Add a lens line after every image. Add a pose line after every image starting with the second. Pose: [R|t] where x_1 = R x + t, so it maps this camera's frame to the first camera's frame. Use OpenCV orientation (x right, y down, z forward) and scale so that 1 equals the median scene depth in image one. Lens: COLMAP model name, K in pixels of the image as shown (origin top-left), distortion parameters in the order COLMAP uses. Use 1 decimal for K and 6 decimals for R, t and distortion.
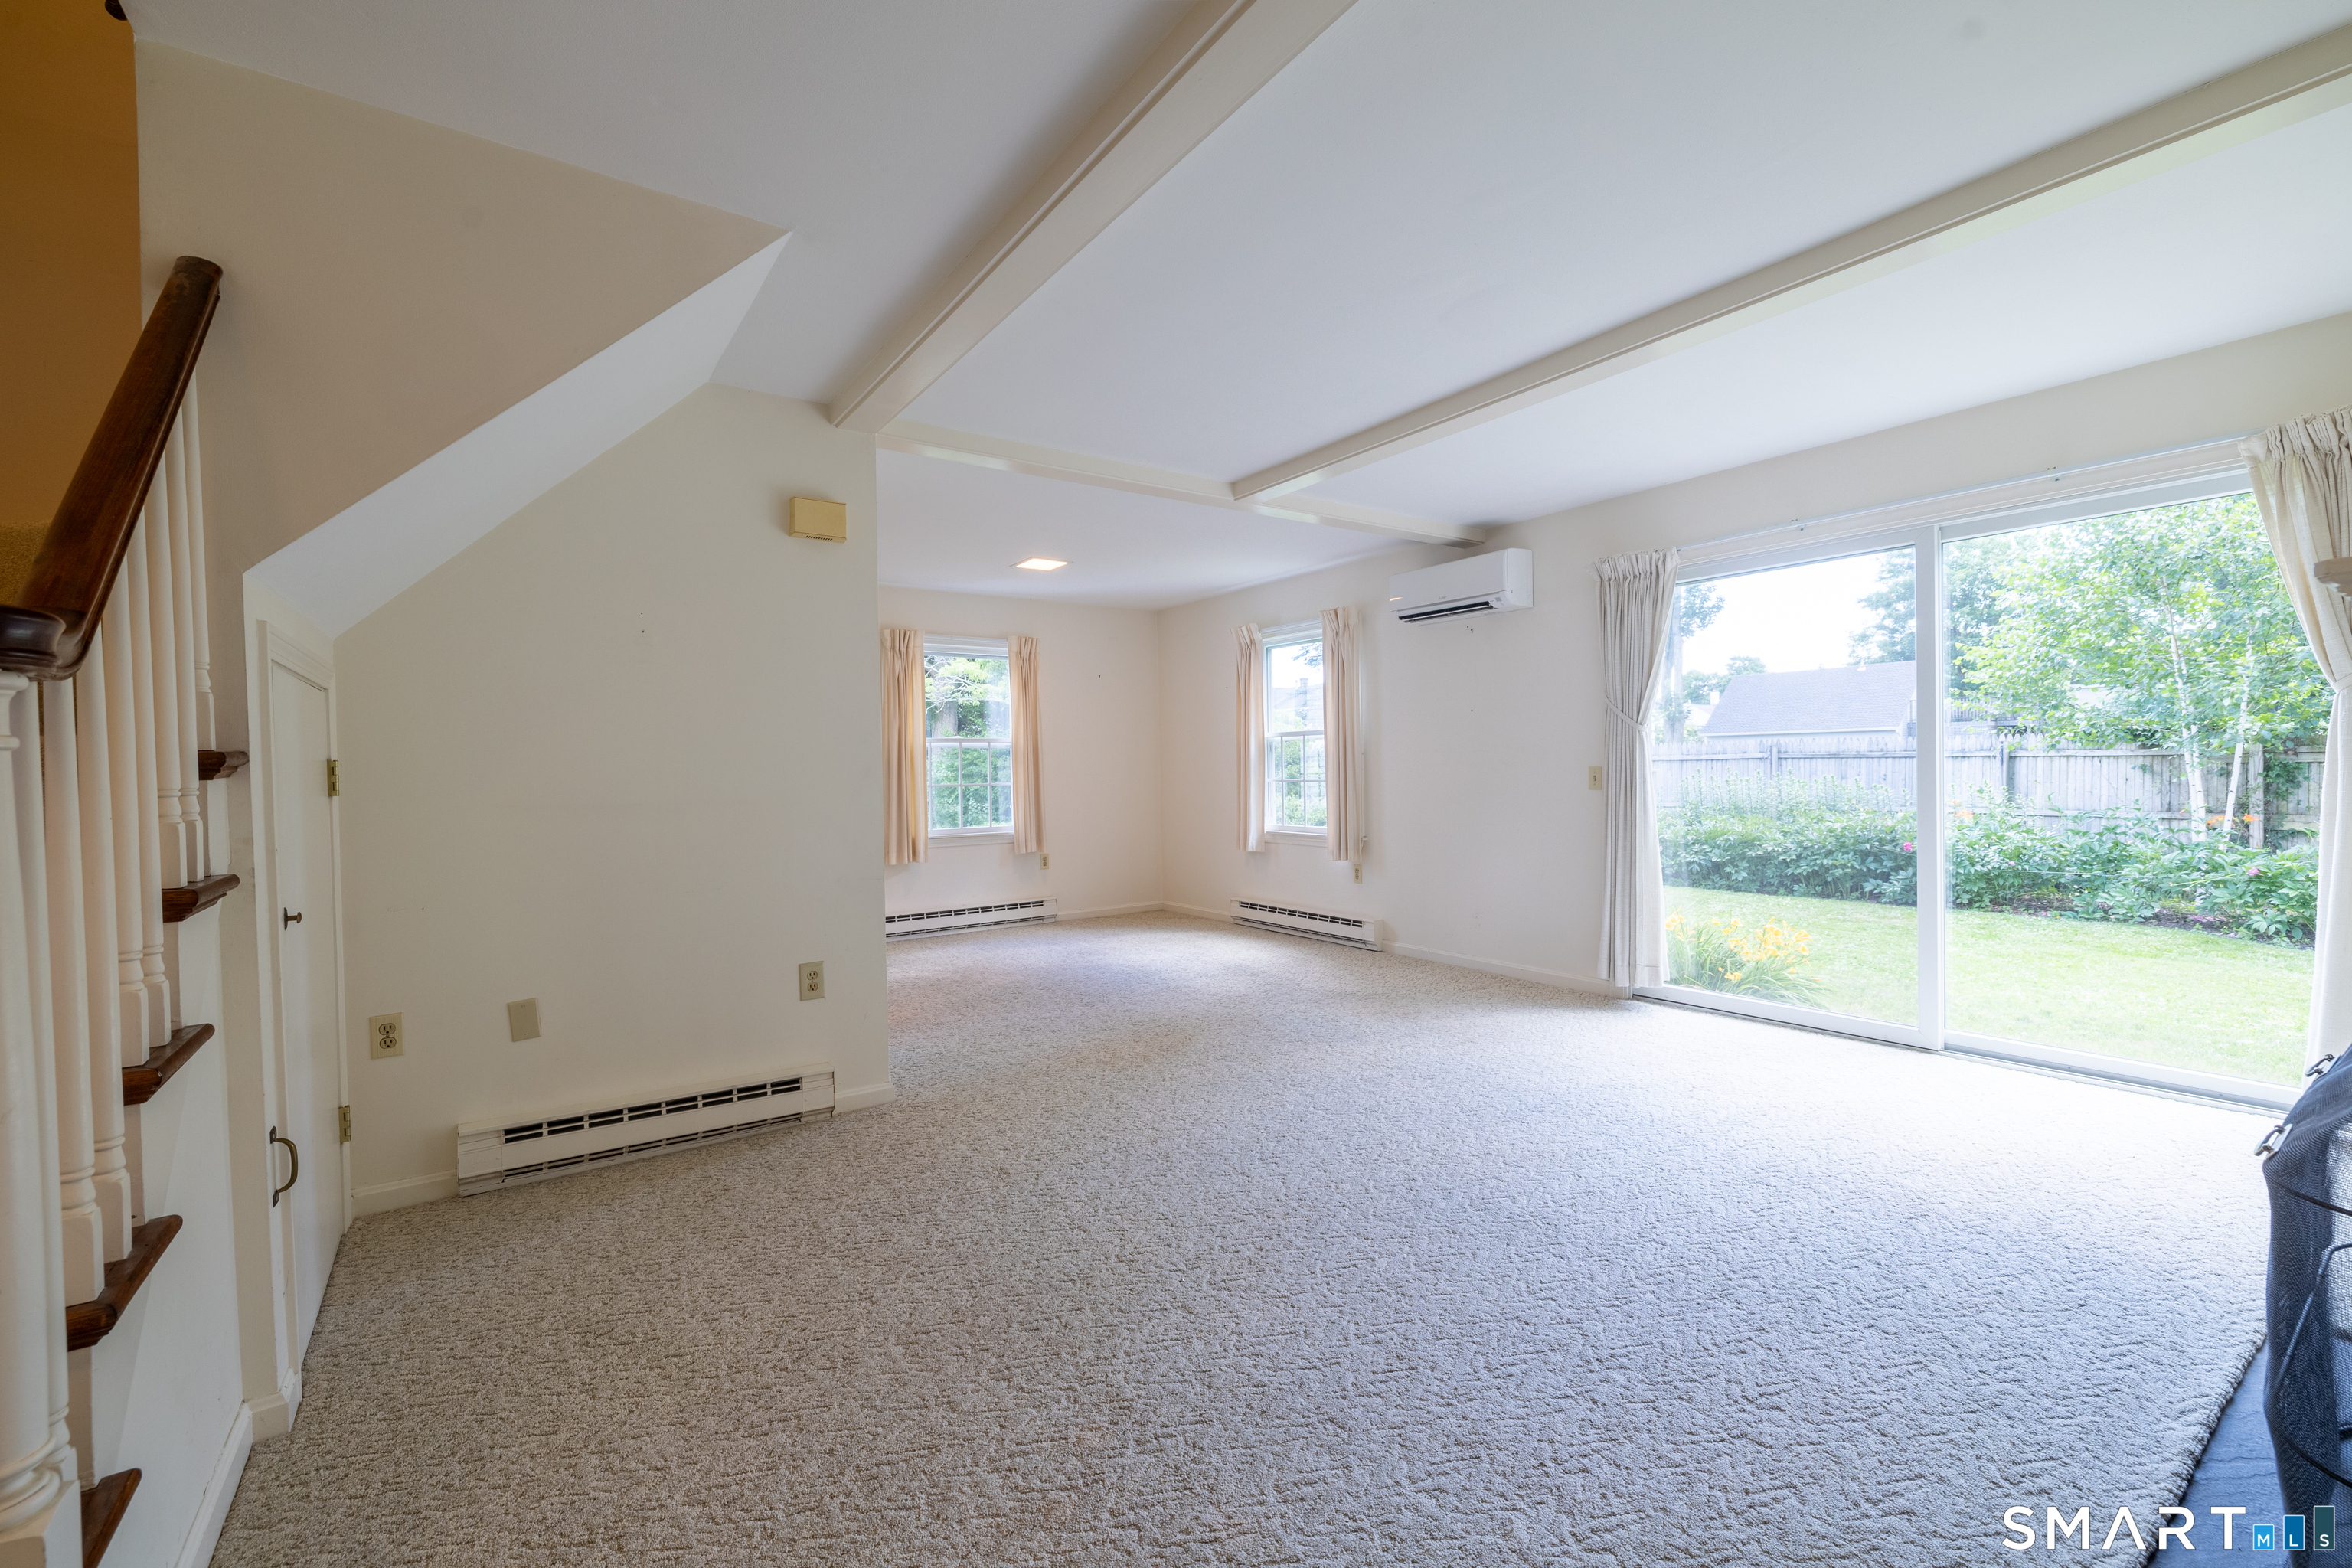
lens RADIAL K [[988.7, 0, 1182.9], [0, 988.7, 782.2], [0, 0, 1]] dist [0.000114, 0.000632]
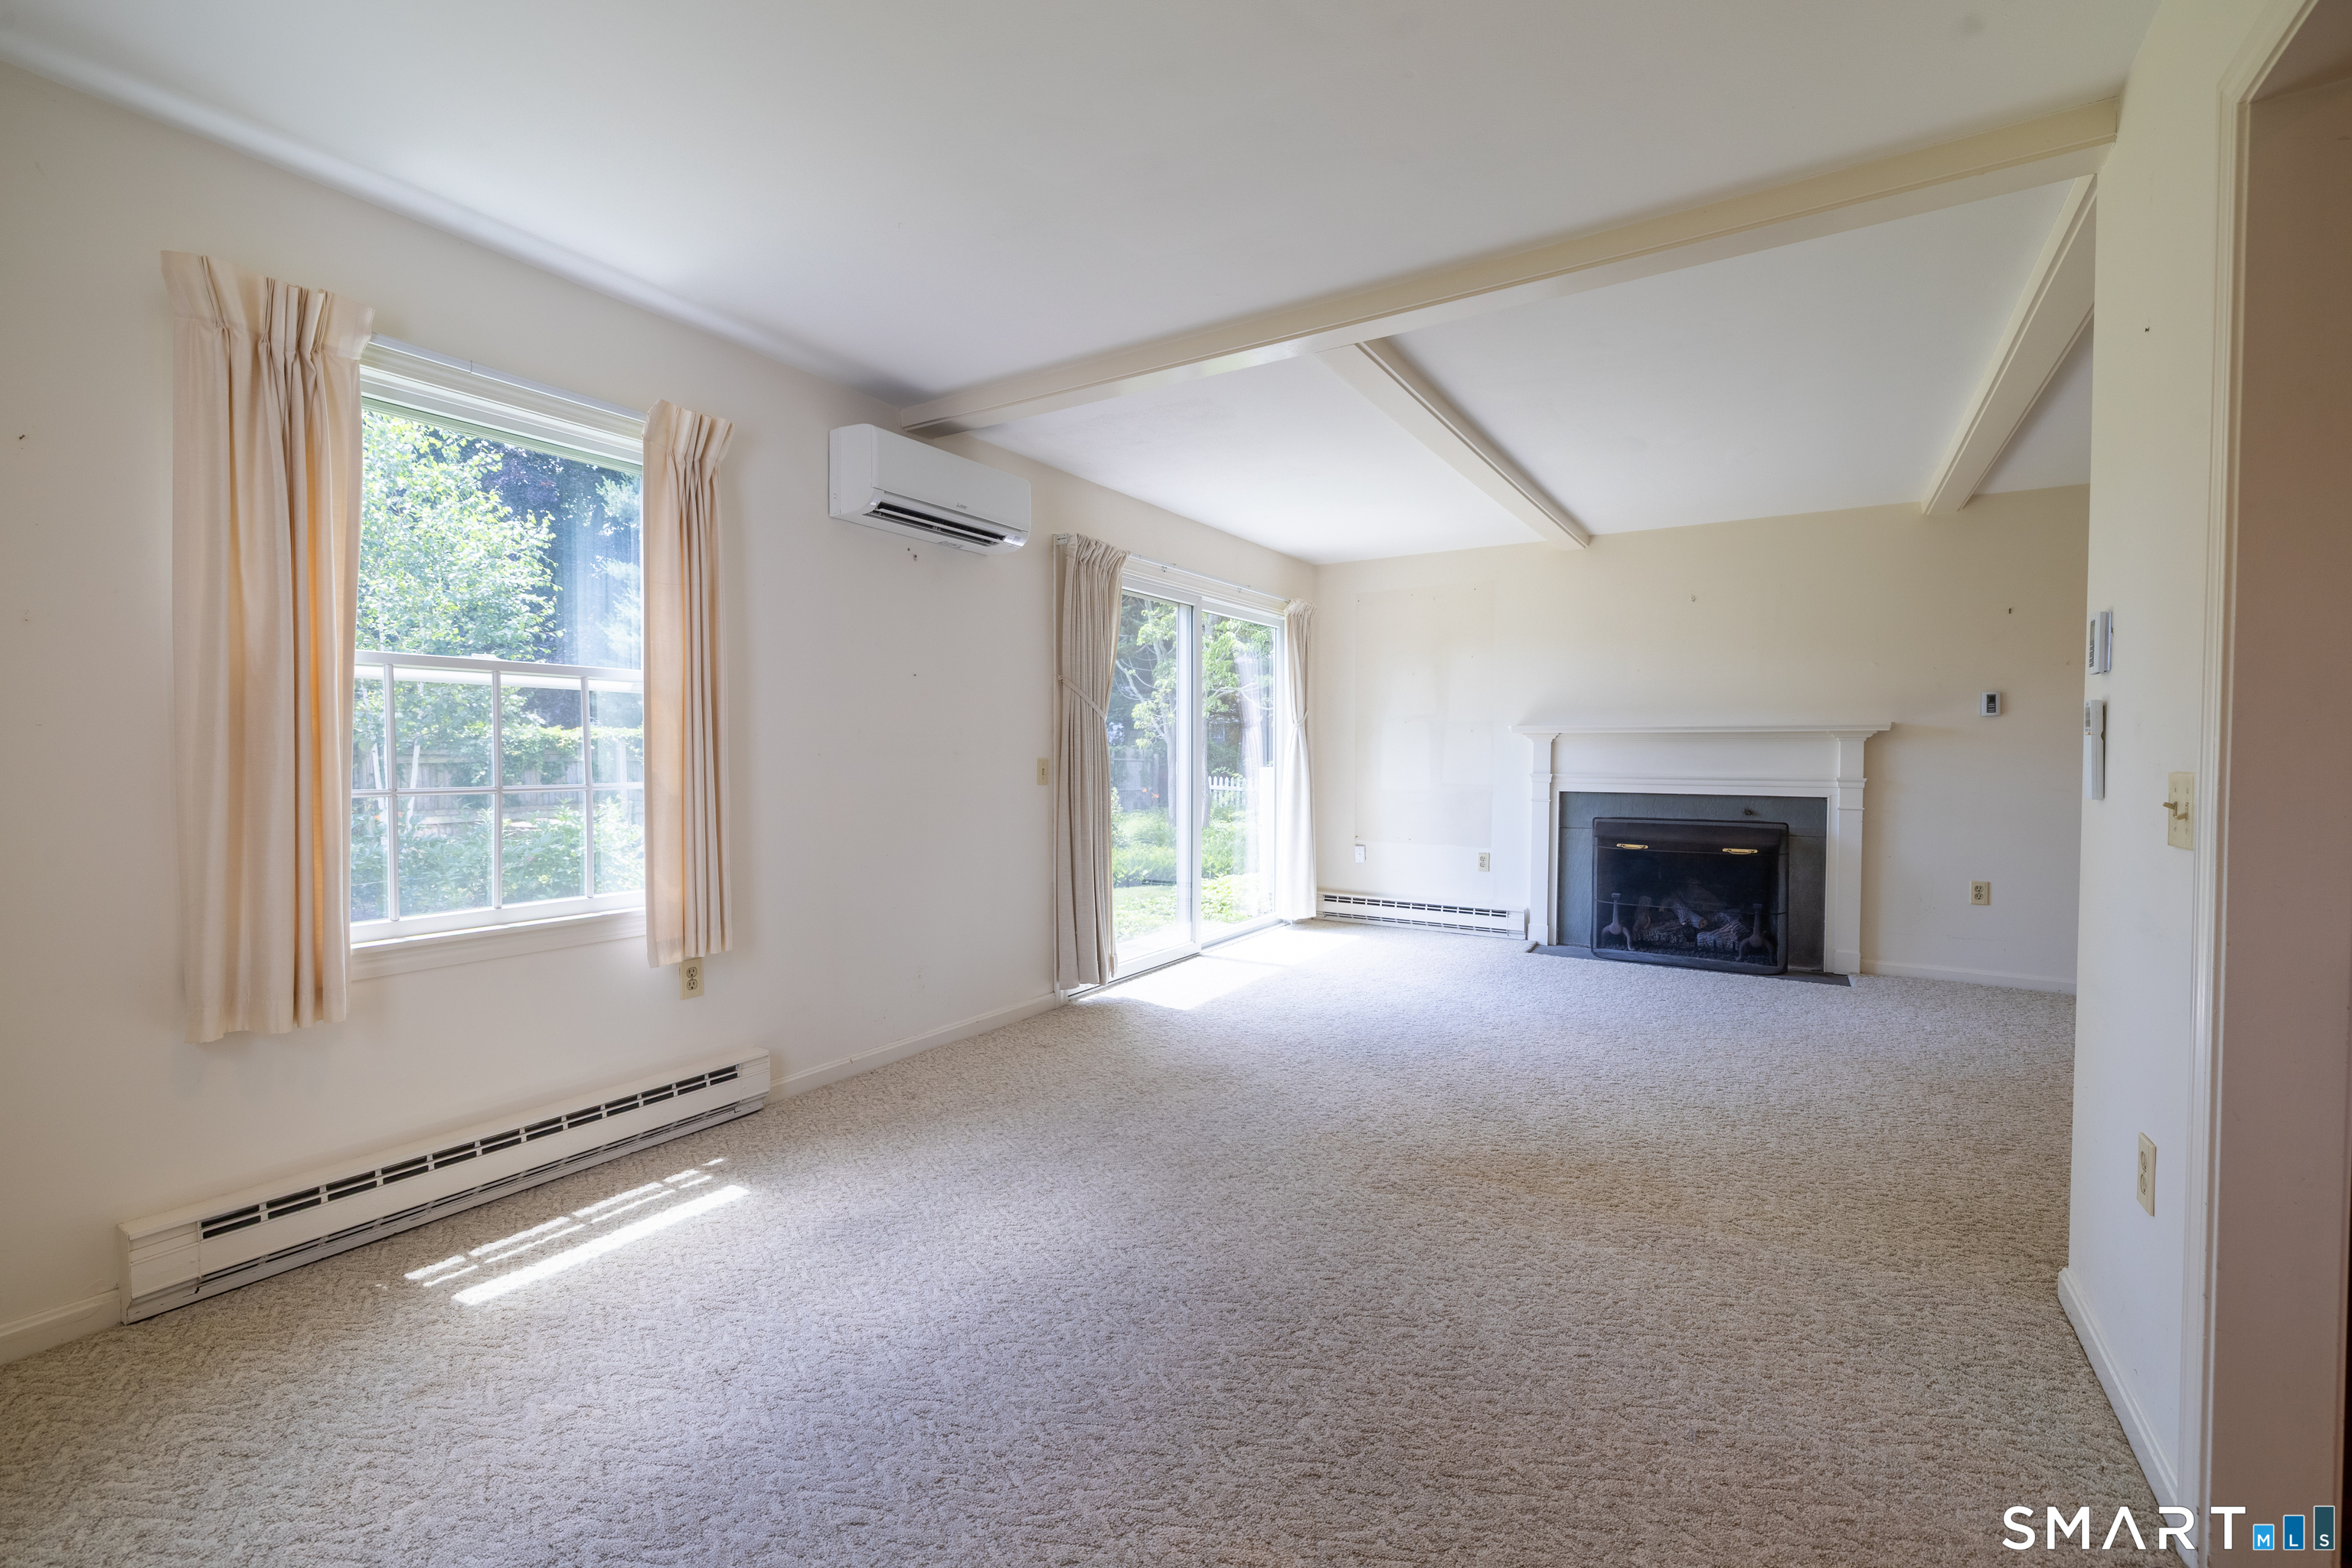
lens RADIAL K [[992.9, 0, 1180.3], [0, 992.9, 781.6], [0, 0, 1]] dist [0.001562, 0.000405]
pose [[-0.391963, -0.009548, 0.919932, -0.793182], [0.018395, 0.999665, 0.018213, -0.015563], [-0.919797, 0.024061, -0.391656, 2.140560]]
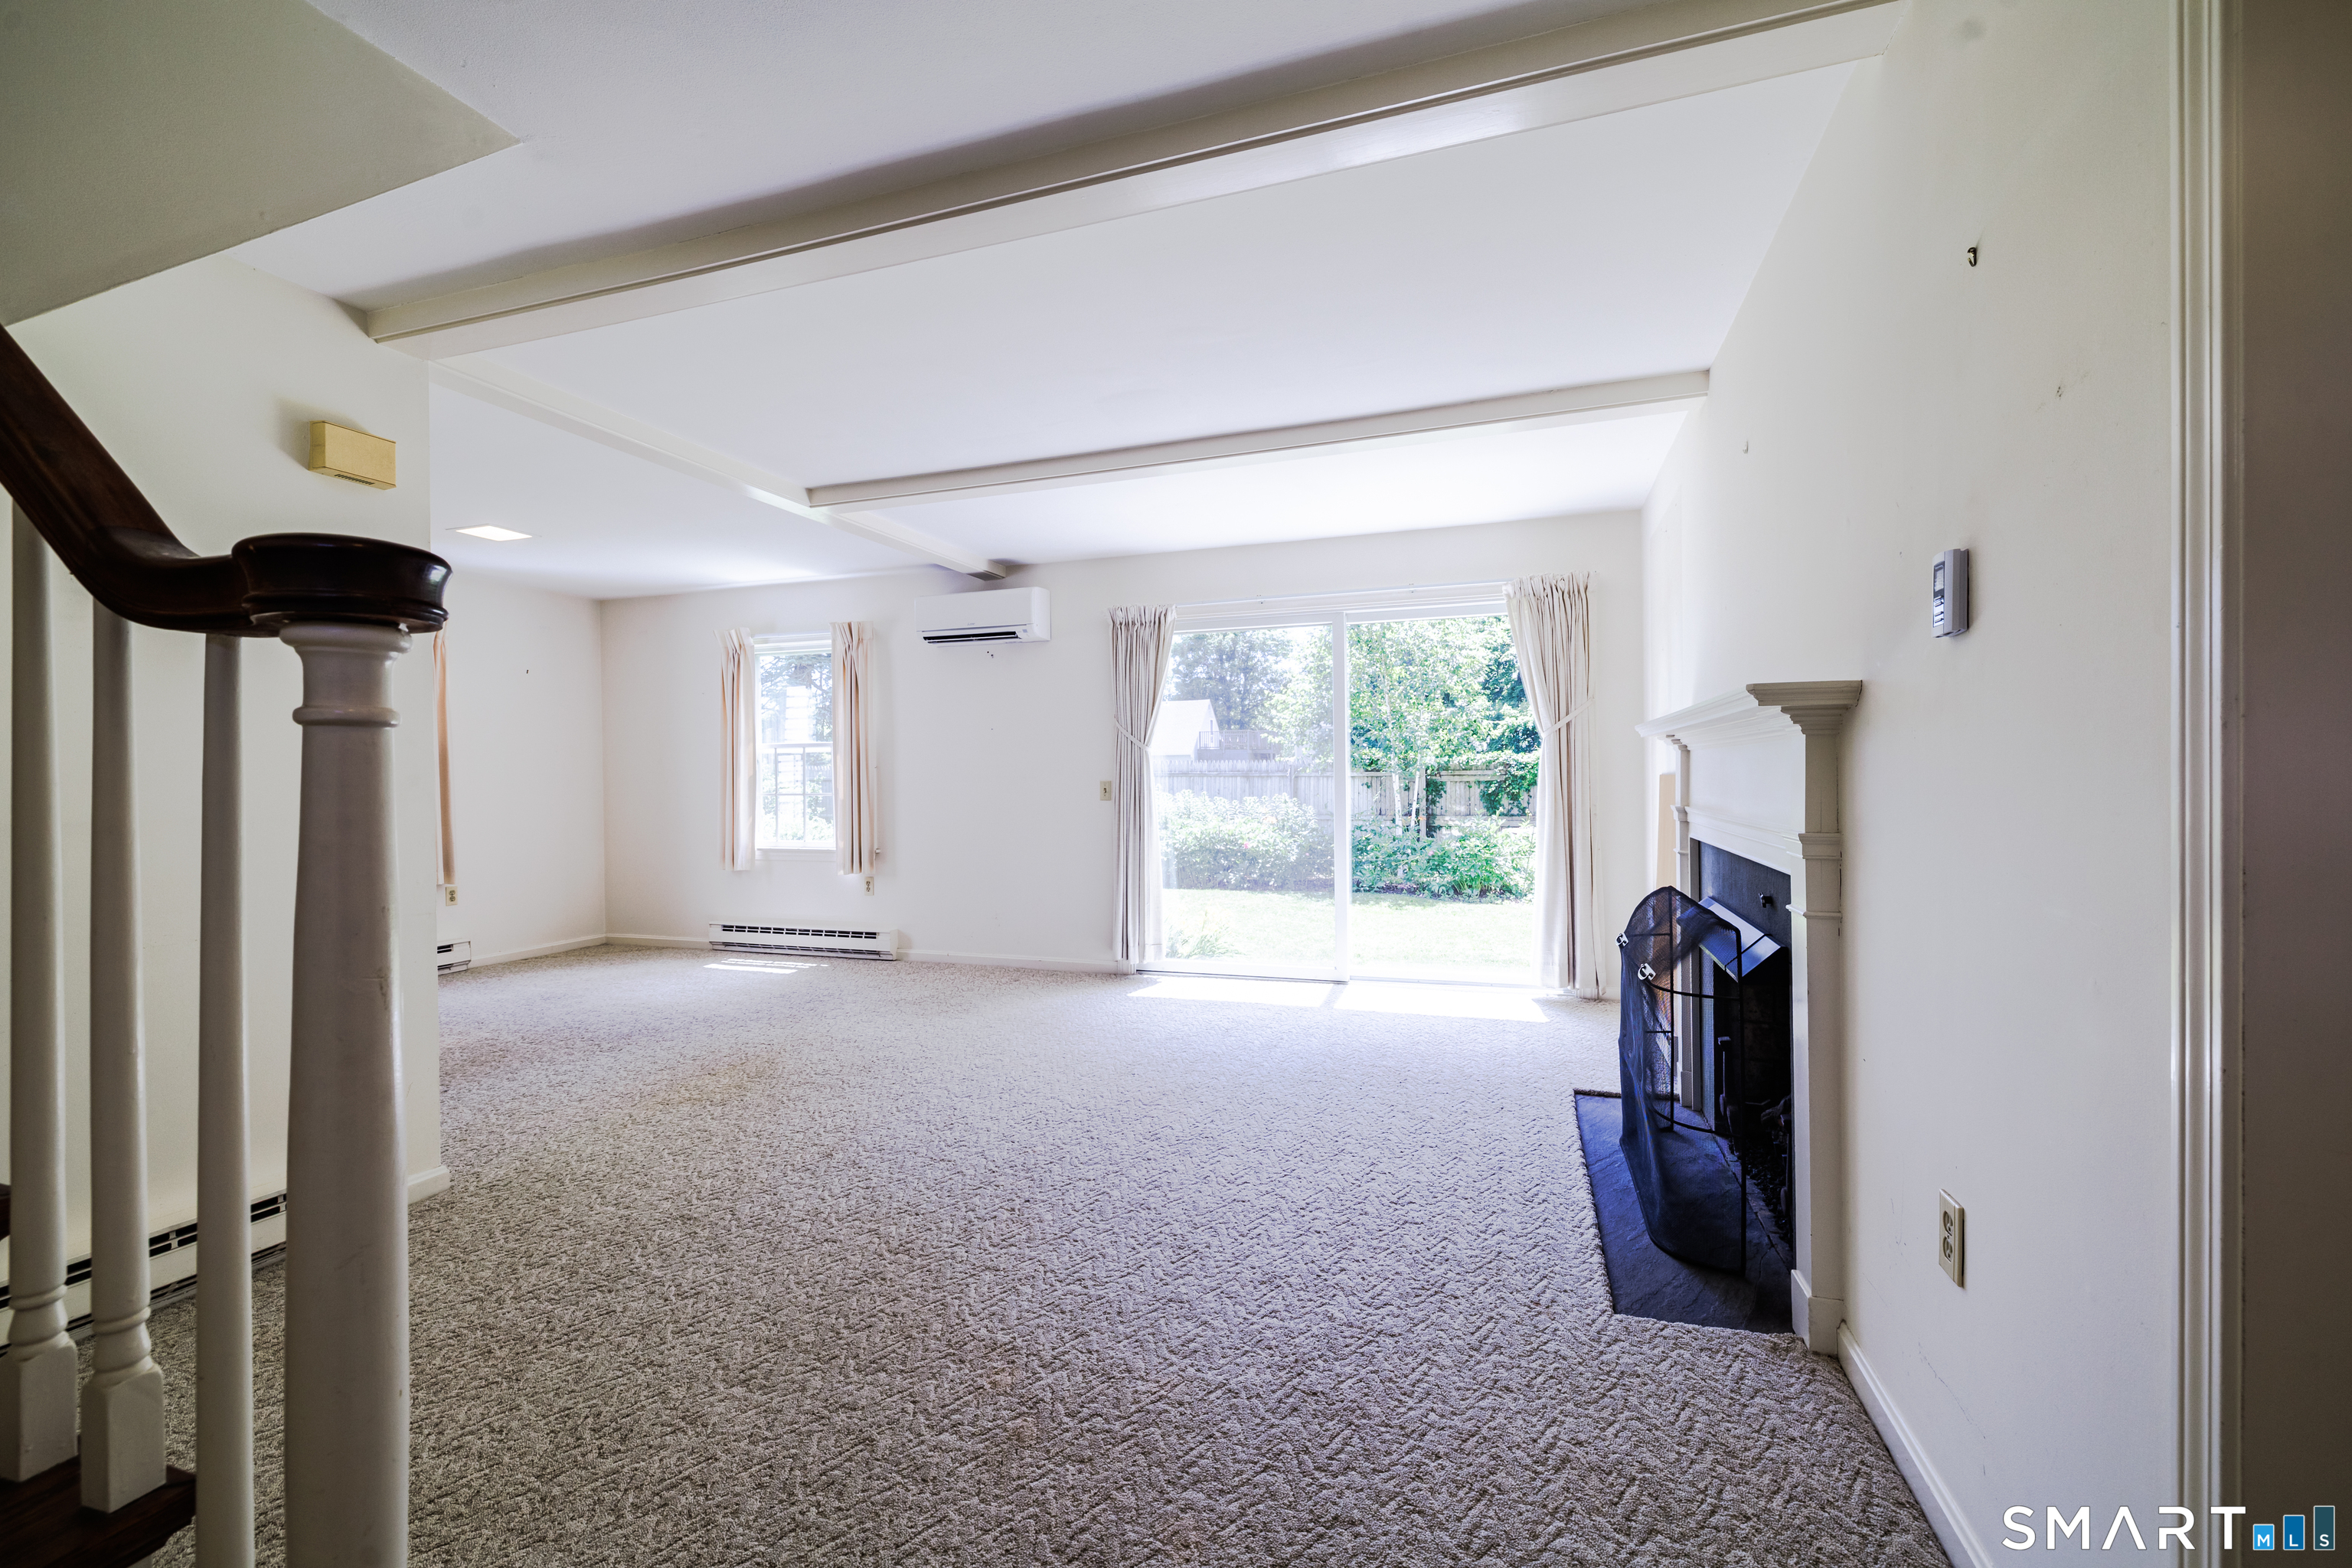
lens RADIAL K [[992.9, 0, 1180.3], [0, 992.9, 781.6], [0, 0, 1]] dist [0.001562, 0.000405]
pose [[0.807705, 0.005071, 0.589565, -0.364522], [0.005293, 0.999860, -0.015851, 0.008420], [-0.589563, 0.015924, 0.807566, -0.015923]]
